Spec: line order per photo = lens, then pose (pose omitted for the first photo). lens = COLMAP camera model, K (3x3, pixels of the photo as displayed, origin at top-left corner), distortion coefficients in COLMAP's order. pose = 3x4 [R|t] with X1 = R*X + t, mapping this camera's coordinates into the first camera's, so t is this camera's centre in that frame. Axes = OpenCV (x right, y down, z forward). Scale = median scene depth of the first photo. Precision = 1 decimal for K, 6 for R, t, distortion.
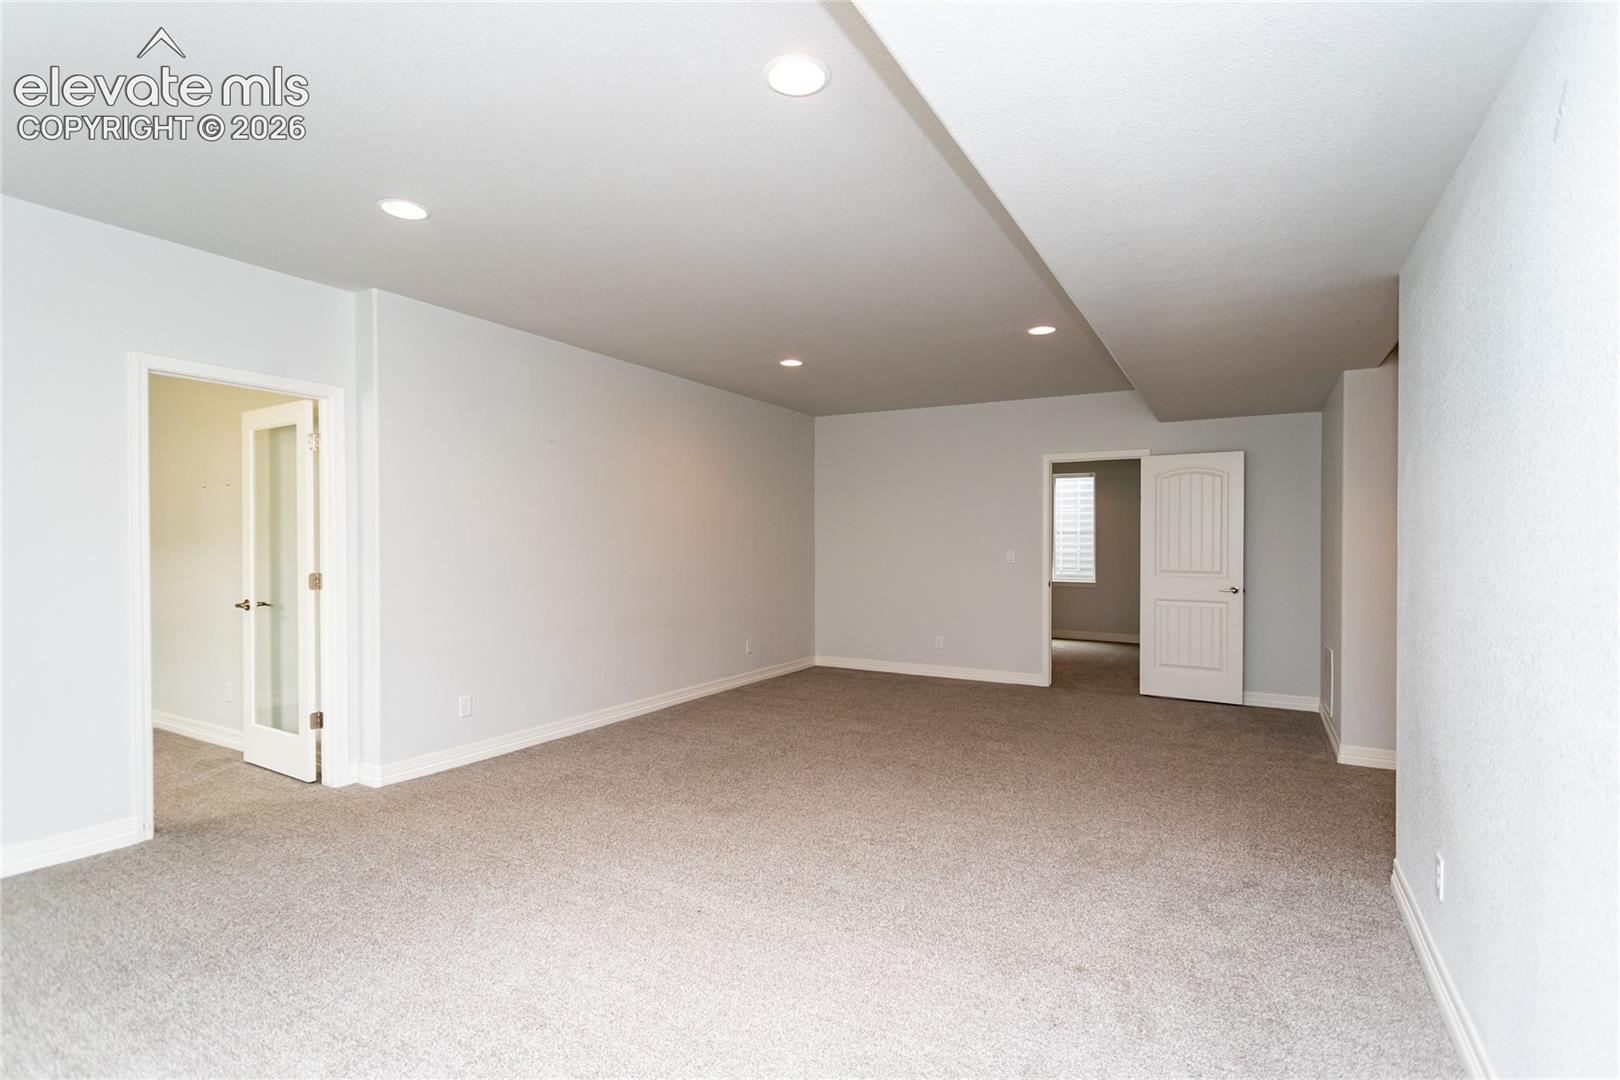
lens RADIAL K [[773.5, 0, 810.0], [0, 773.5, 540.0], [0, 0, 1]] dist [0.001703, 0.000207]
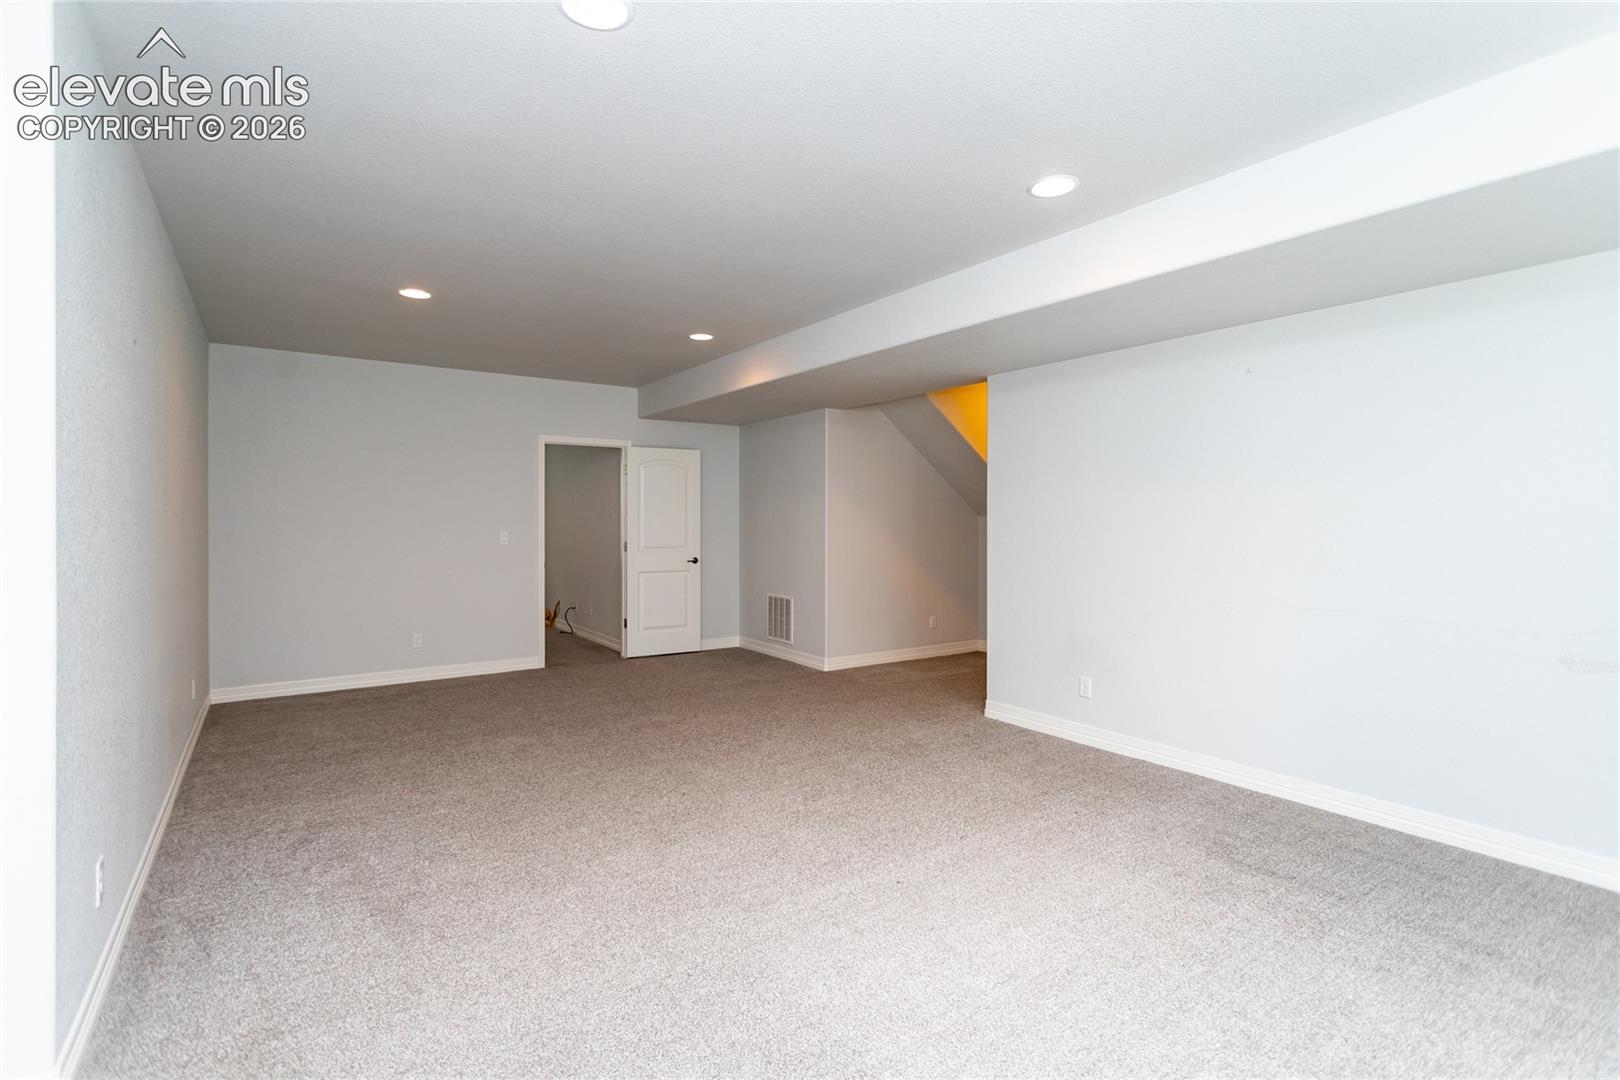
lens RADIAL K [[767.8, 0, 813.2], [0, 767.8, 517.9], [0, 0, 1]] dist [0.001495, 0.000207]
pose [[0.427430, -0.000446, 0.904048, -0.496136], [0.000028, 1.000000, 0.000480, -0.004955], [-0.904048, -0.000180, 0.427430, 0.294239]]
